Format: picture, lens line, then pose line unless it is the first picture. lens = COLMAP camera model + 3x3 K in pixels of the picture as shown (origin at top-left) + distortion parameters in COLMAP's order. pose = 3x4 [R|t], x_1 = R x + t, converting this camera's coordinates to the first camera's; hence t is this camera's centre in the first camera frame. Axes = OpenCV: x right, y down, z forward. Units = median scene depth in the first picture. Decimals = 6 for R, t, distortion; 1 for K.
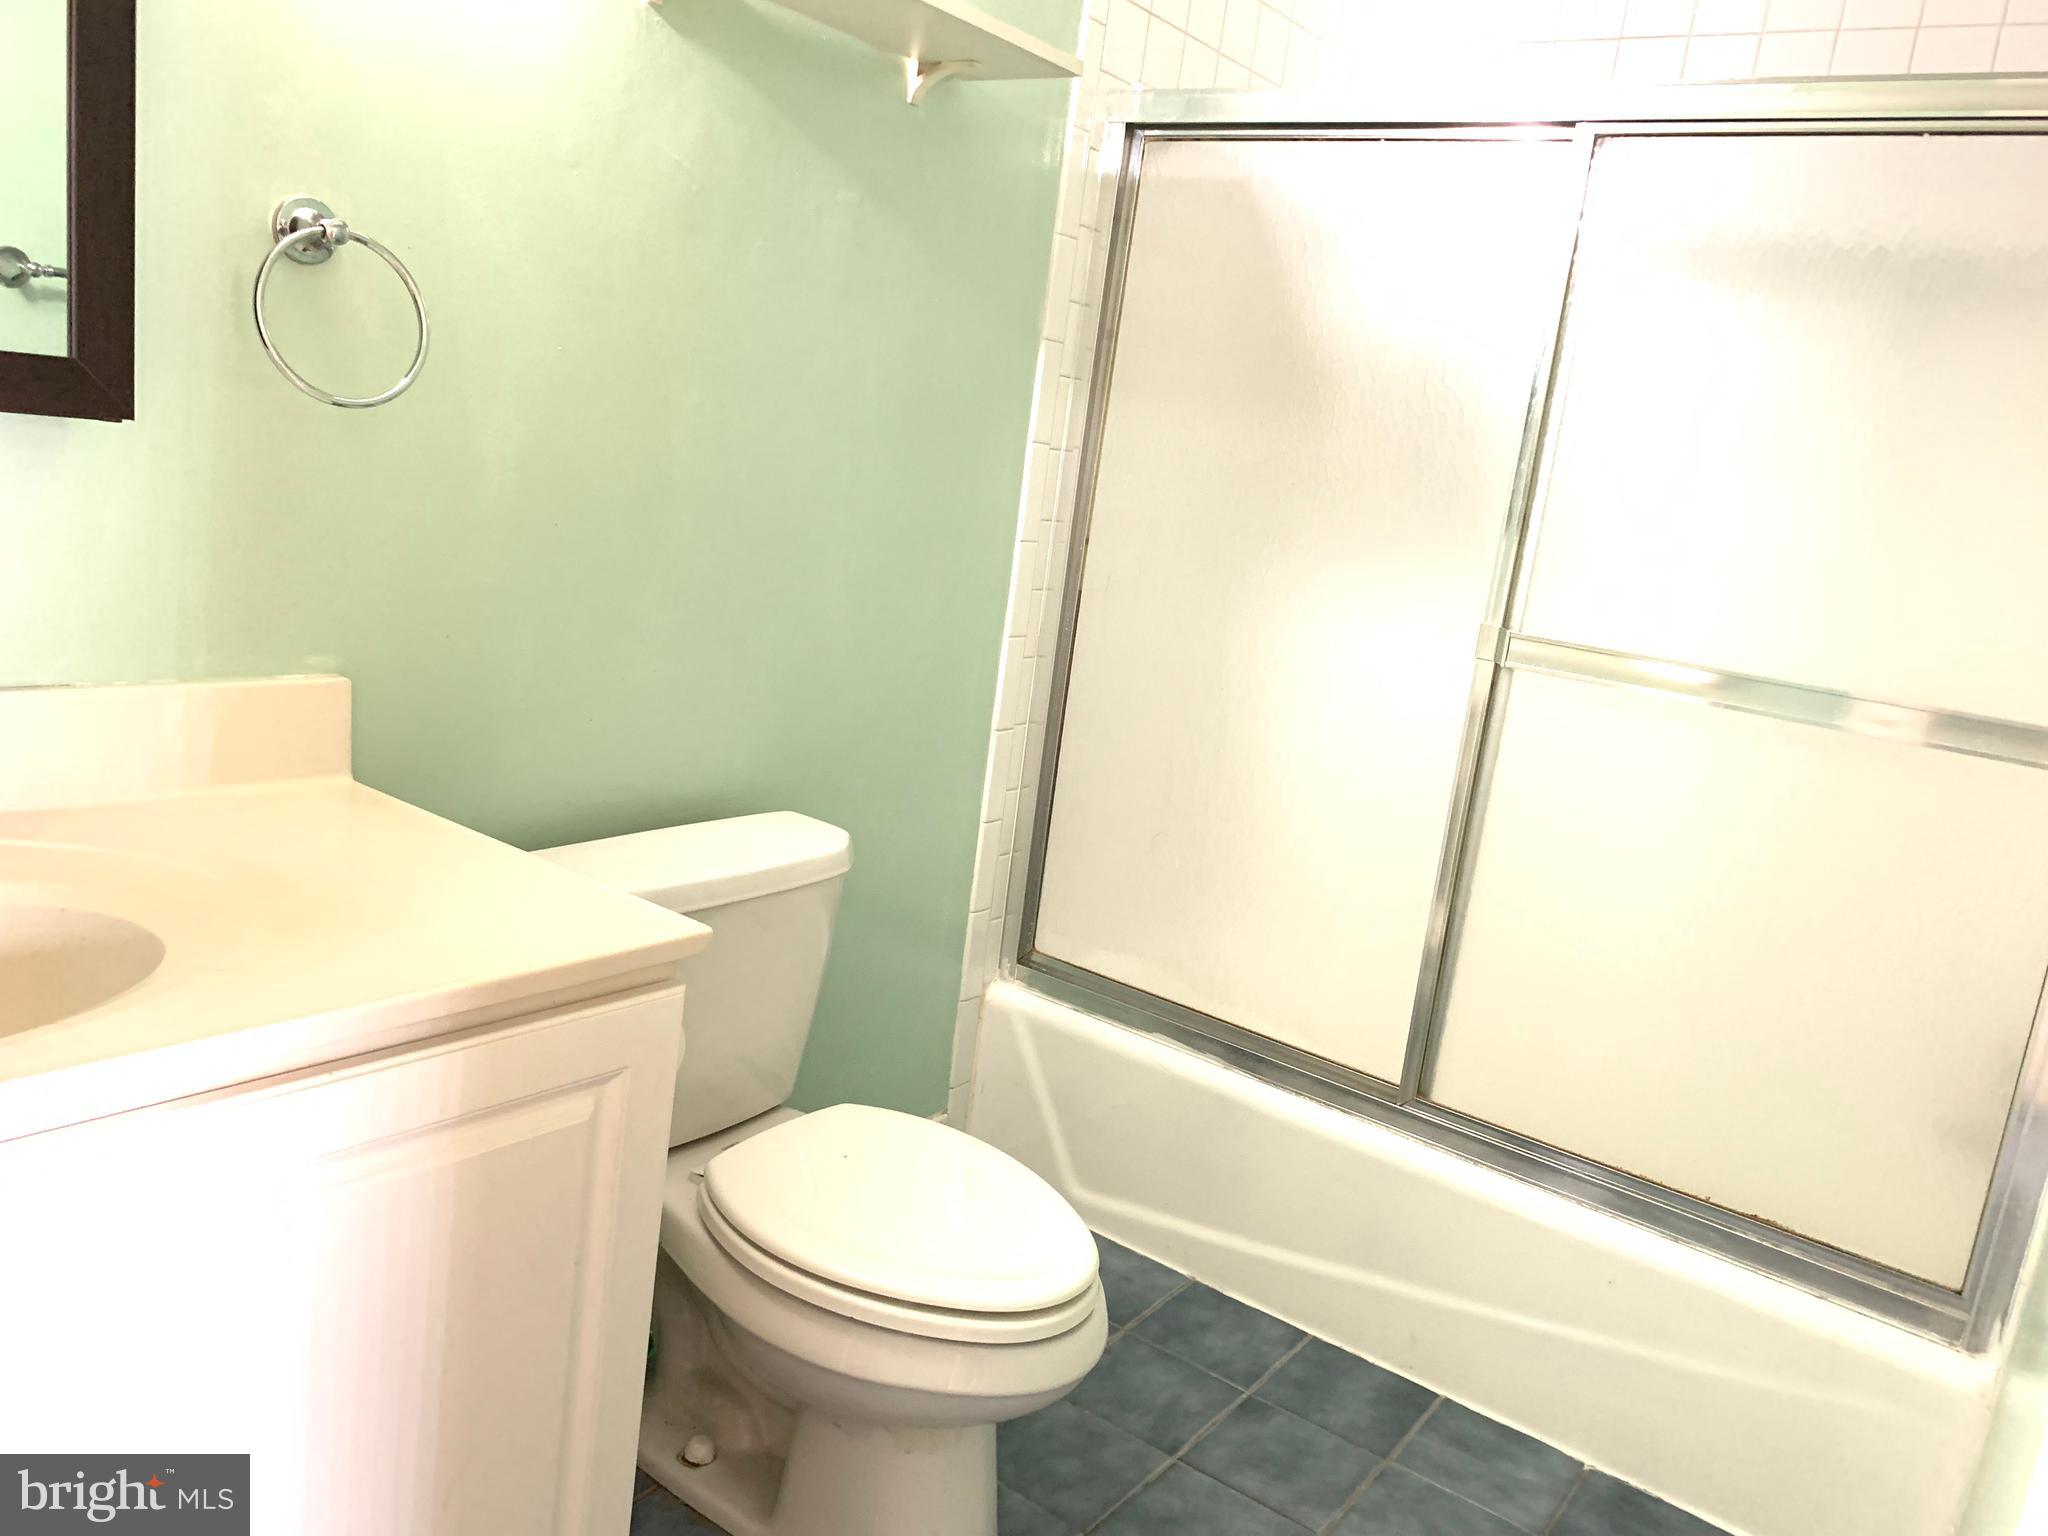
lens RADIAL K [[1559.6, 0, 1030.6], [0, 1559.6, 755.2], [0, 0, 1]] dist [0.026941, -0.037031]
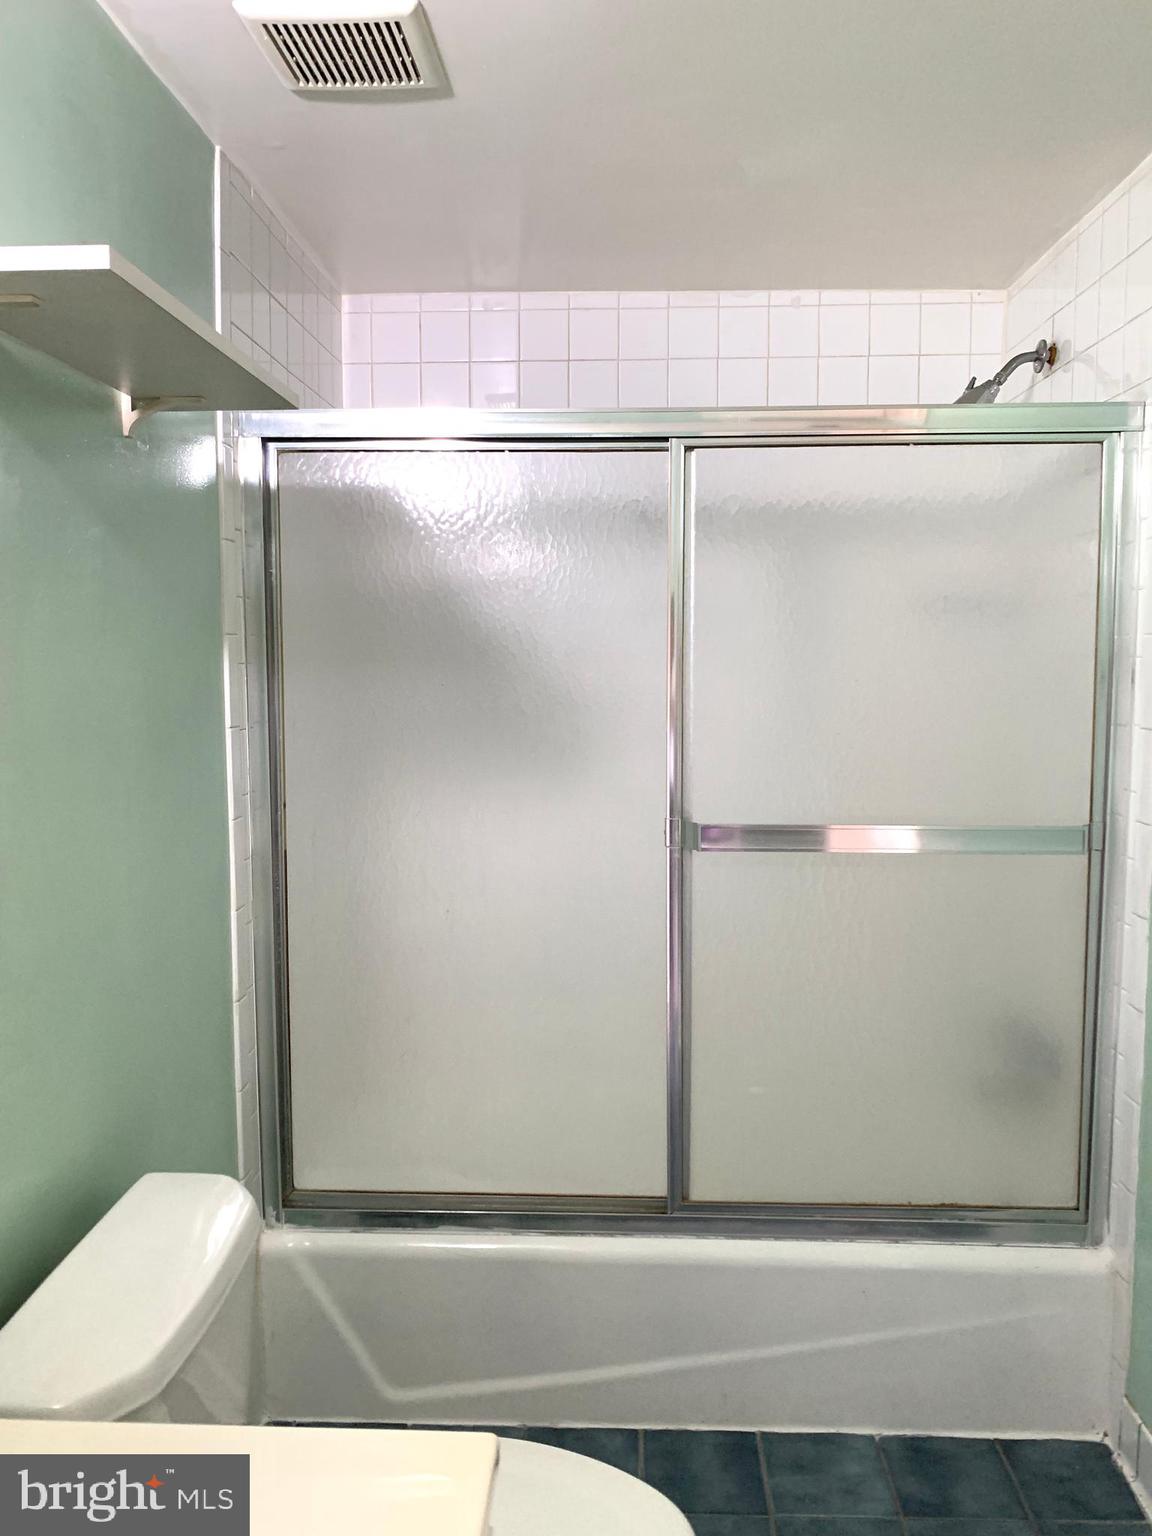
lens RADIAL K [[1169.7, 0, 584.0], [0, 1169.7, 753.9], [0, 0, 1]] dist [0.026941, -0.037031]
pose [[0.821853, -0.177692, 0.541278, -0.279272], [0.216318, 0.976291, -0.007949, -0.149140], [-0.527032, 0.123622, 0.840806, 0.240116]]
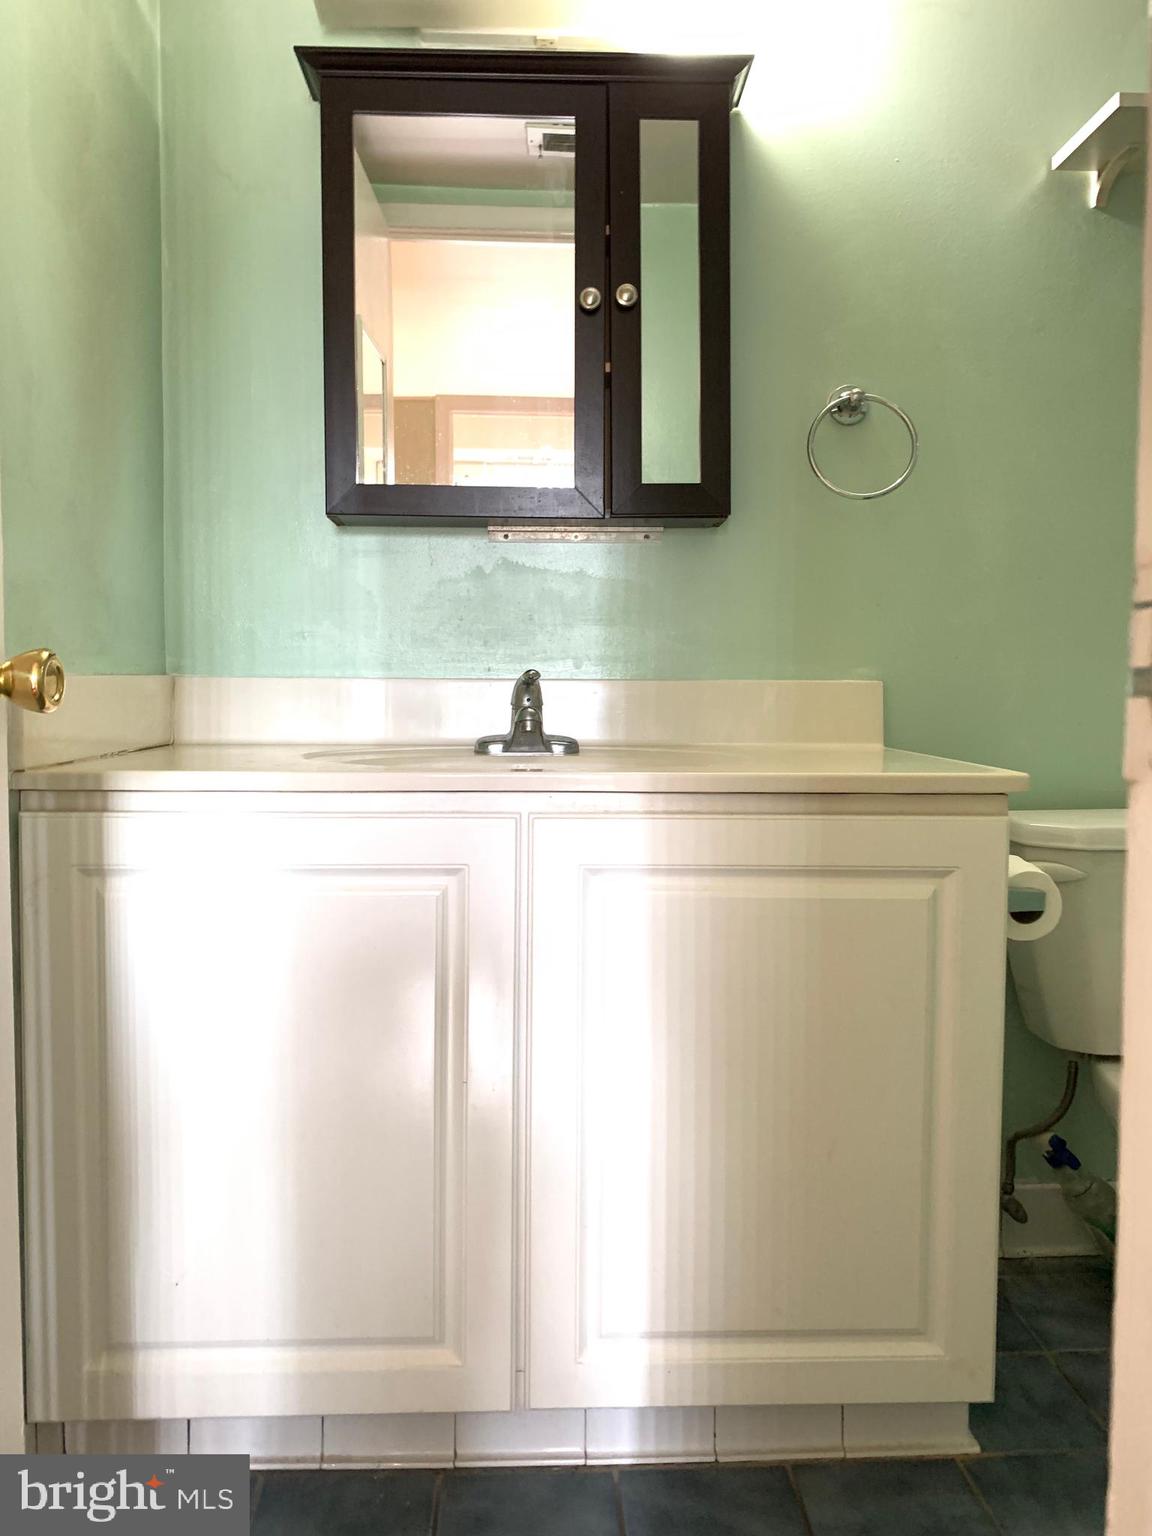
lens RADIAL K [[1169.7, 0, 591.1], [0, 1169.7, 767.7], [0, 0, 1]] dist [0.026941, -0.037031]
pose [[0.630758, -0.072169, -0.772616, 0.208867], [-0.069571, 0.986397, -0.148935, 0.173379], [0.772854, 0.147693, 0.617157, 0.053280]]
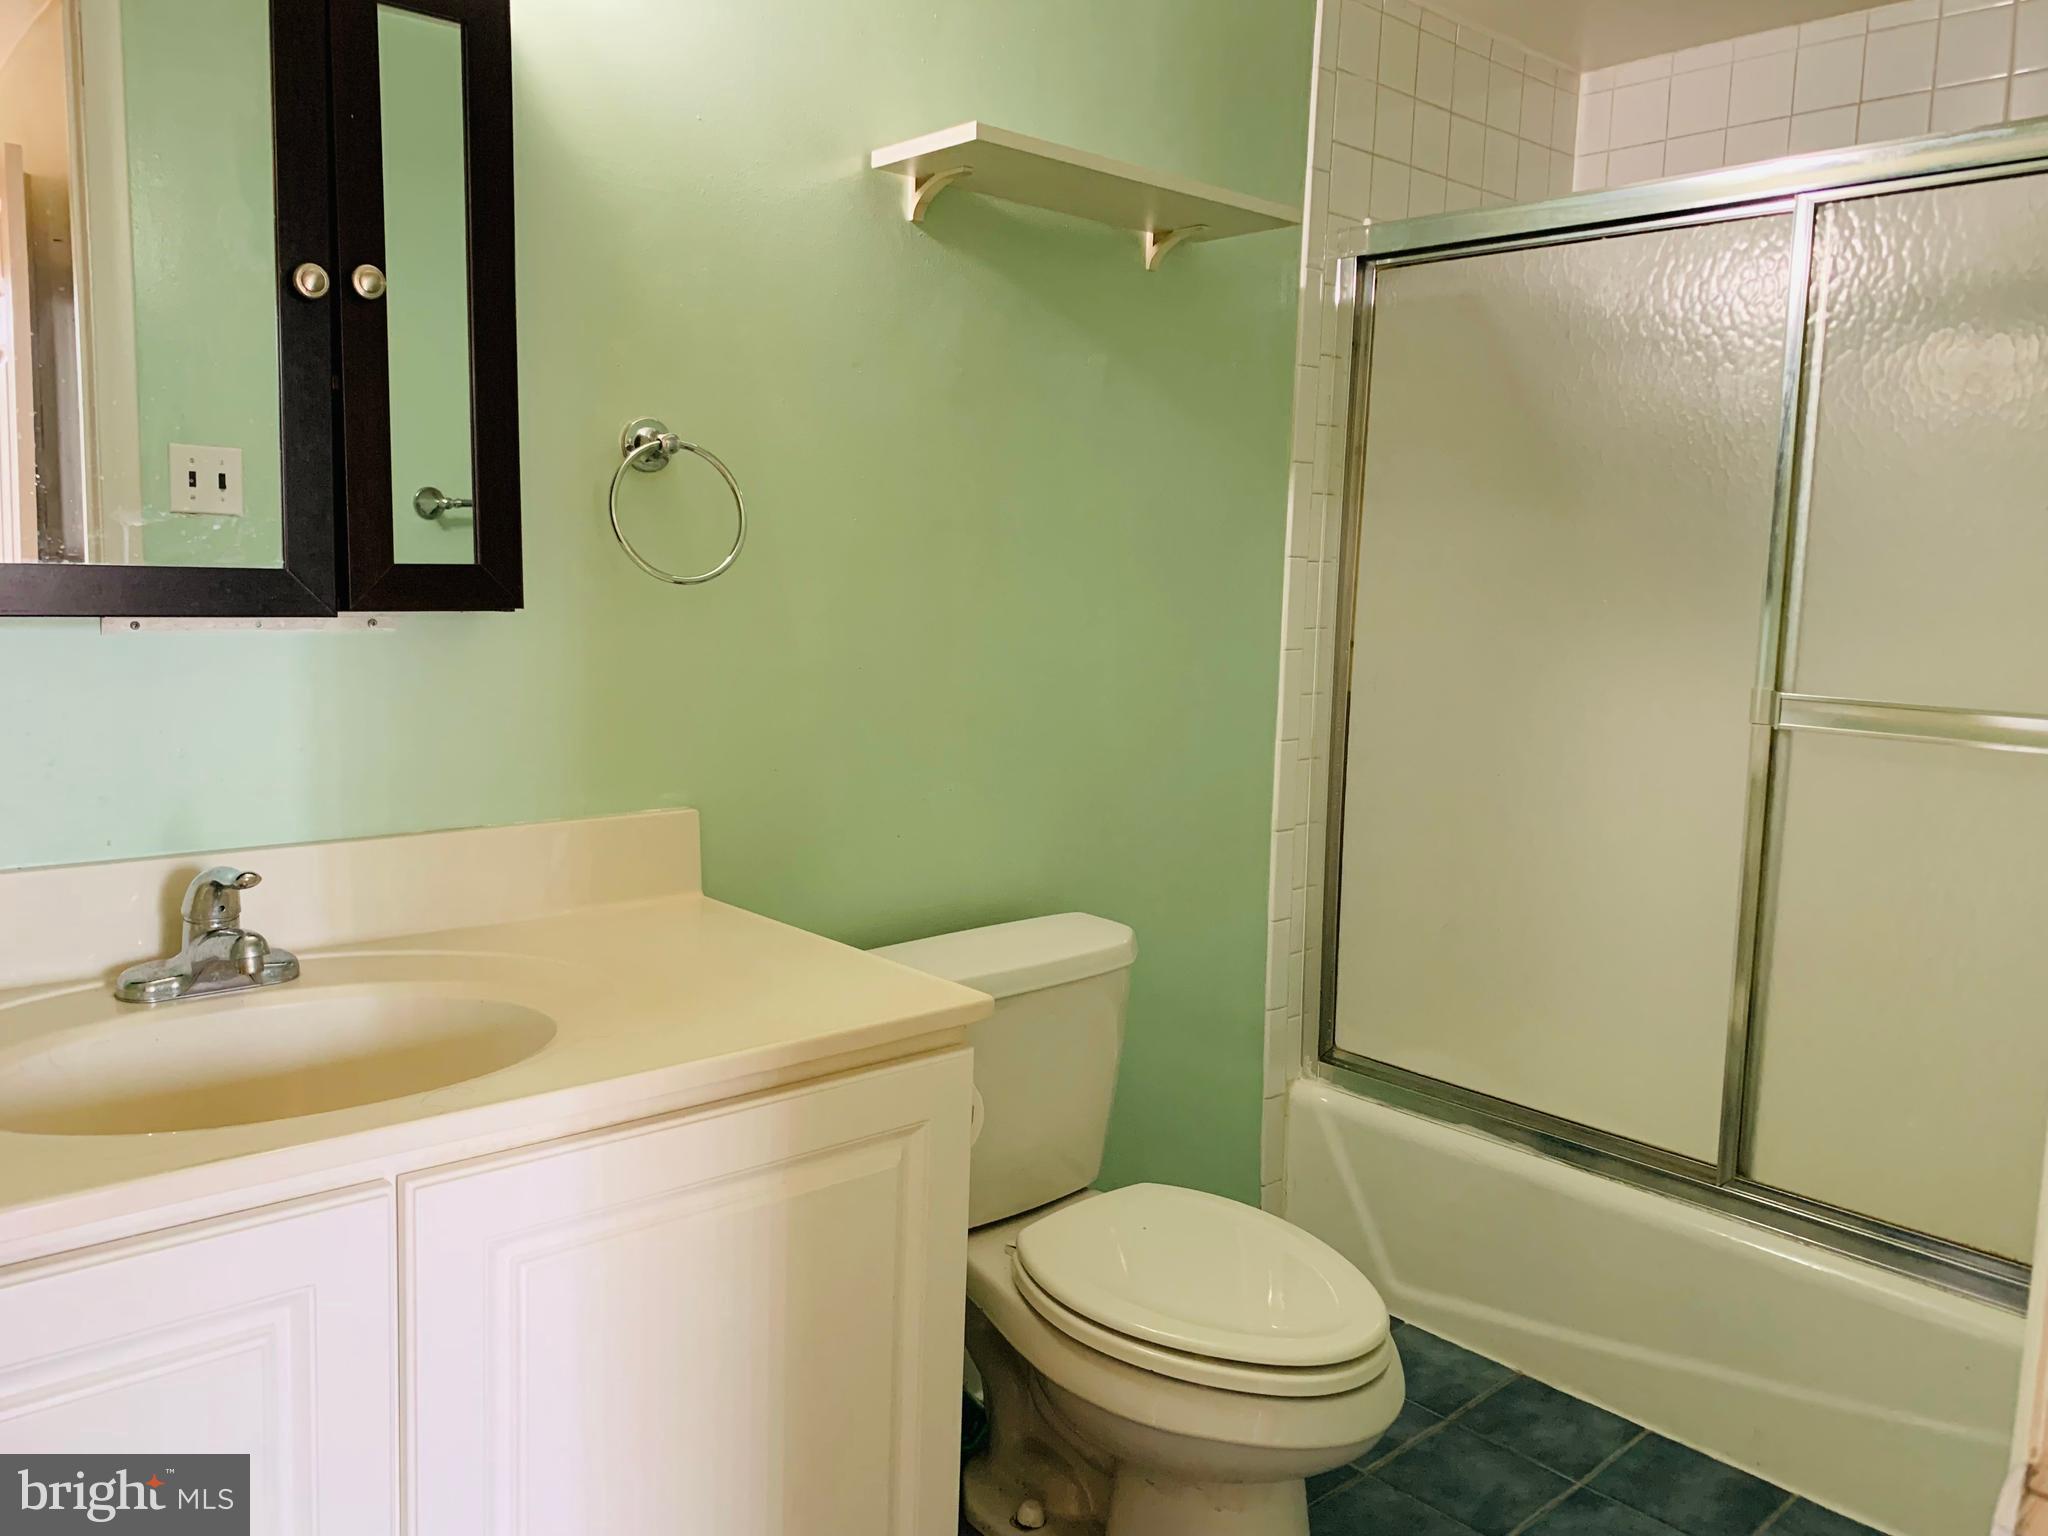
lens RADIAL K [[1559.6, 0, 1020.9], [0, 1559.6, 757.5], [0, 0, 1]] dist [0.026941, -0.037031]
pose [[0.974233, -0.076943, -0.212016, 0.043473], [0.057834, 0.993804, -0.094910, 0.028554], [0.218005, 0.080203, 0.972647, -0.073808]]
